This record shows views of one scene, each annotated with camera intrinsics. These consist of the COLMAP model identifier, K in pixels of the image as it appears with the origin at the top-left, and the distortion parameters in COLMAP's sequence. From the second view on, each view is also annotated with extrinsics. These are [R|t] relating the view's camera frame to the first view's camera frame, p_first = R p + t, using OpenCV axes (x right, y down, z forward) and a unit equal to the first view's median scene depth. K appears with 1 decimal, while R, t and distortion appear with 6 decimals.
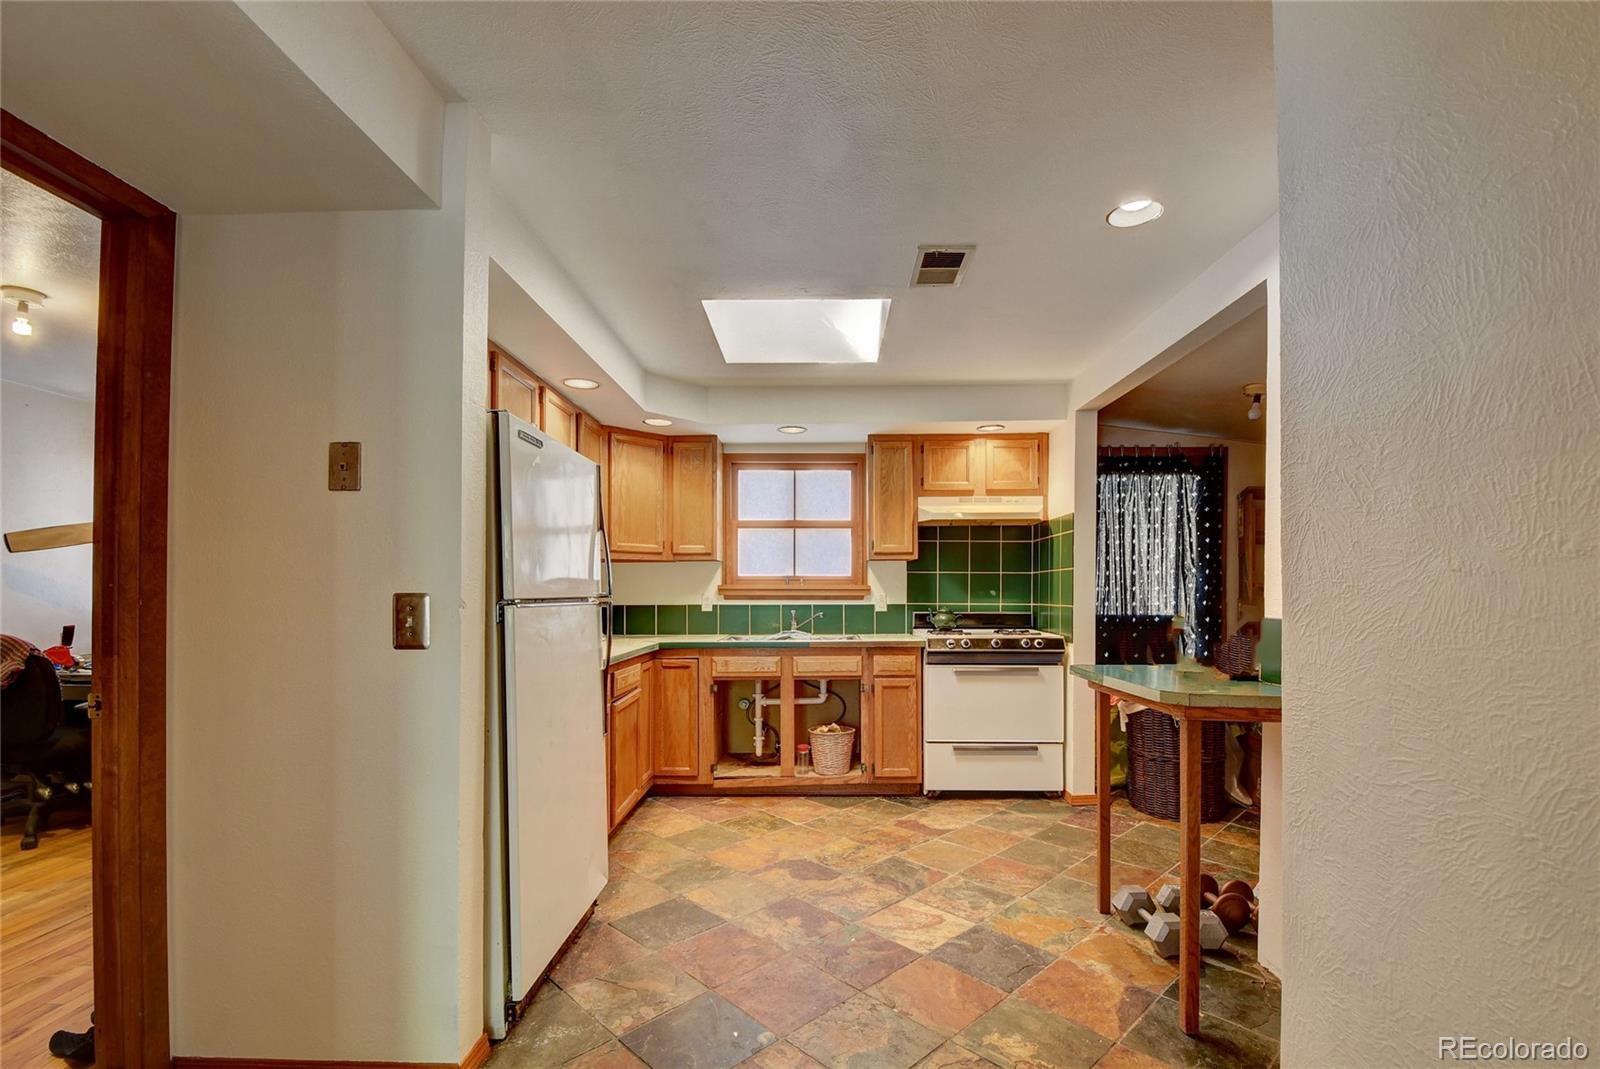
lens RADIAL K [[711.3, 0, 810.4], [0, 711.3, 580.9], [0, 0, 1]] dist [0.012082, -0.015328]
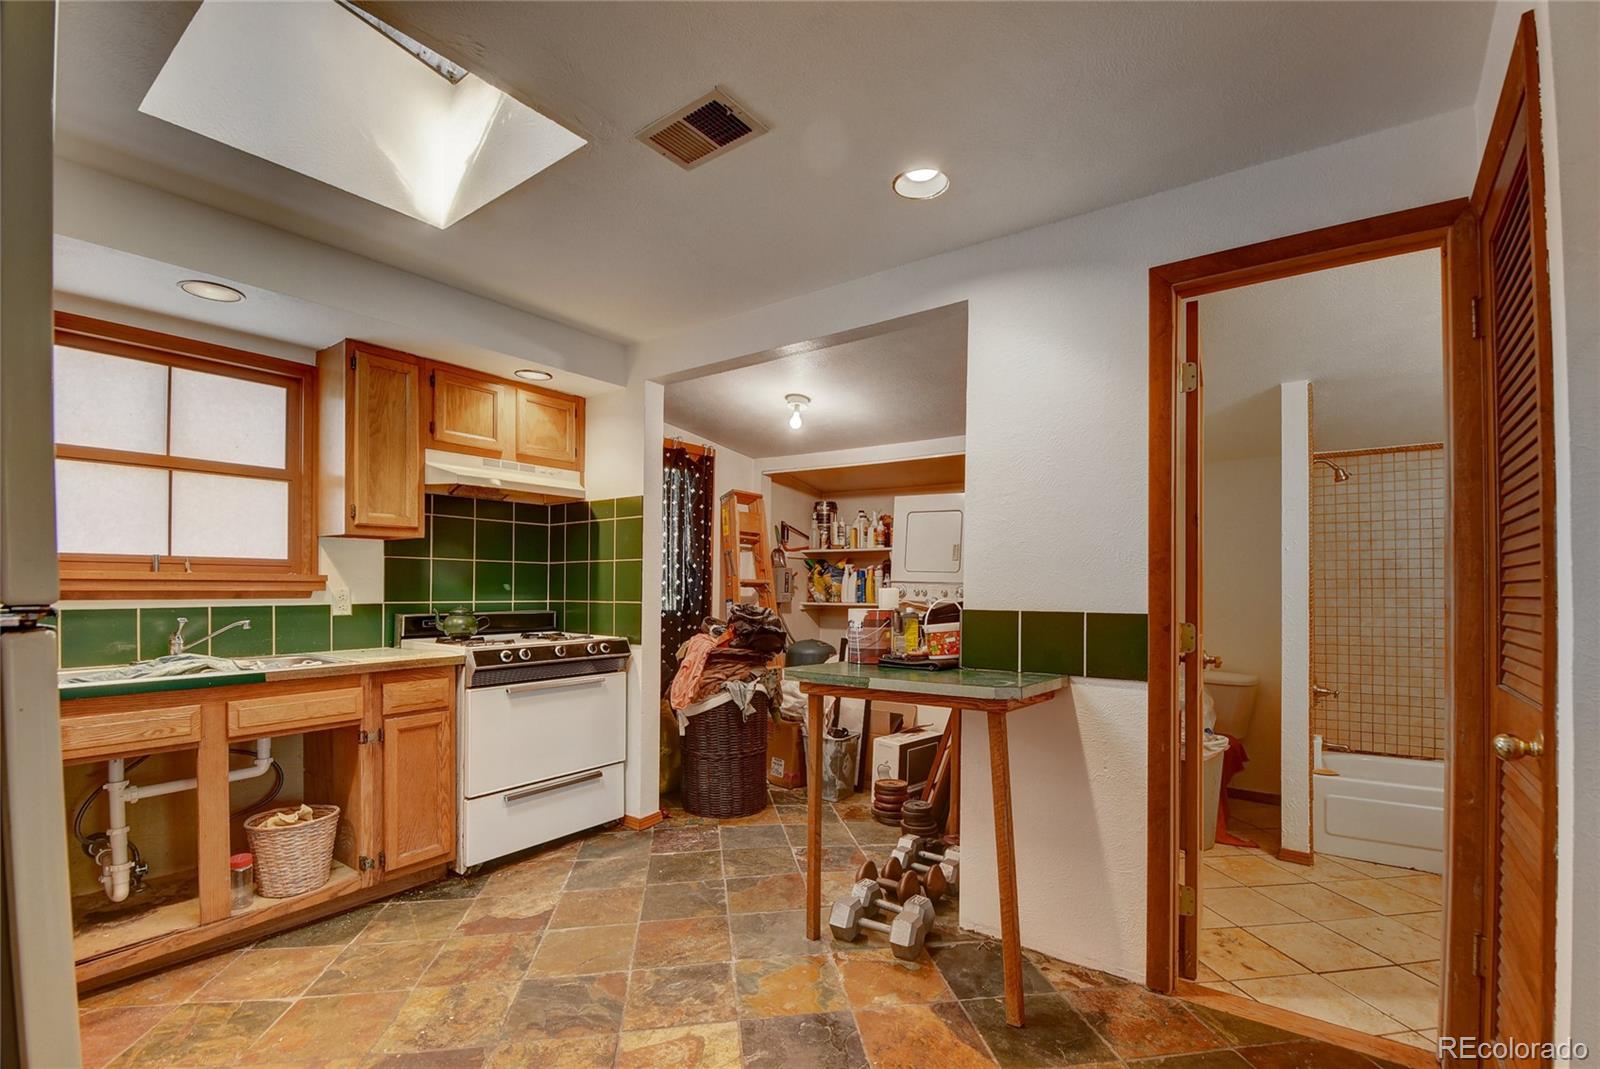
lens RADIAL K [[709.9, 0, 810.7], [0, 709.9, 583.8], [0, 0, 1]] dist [0.026160, -0.029927]
pose [[0.573809, 0.006291, 0.818965, -0.216879], [-0.014389, 0.999894, 0.002401, 0.007312], [-0.818863, -0.013162, 0.573838, 0.314204]]
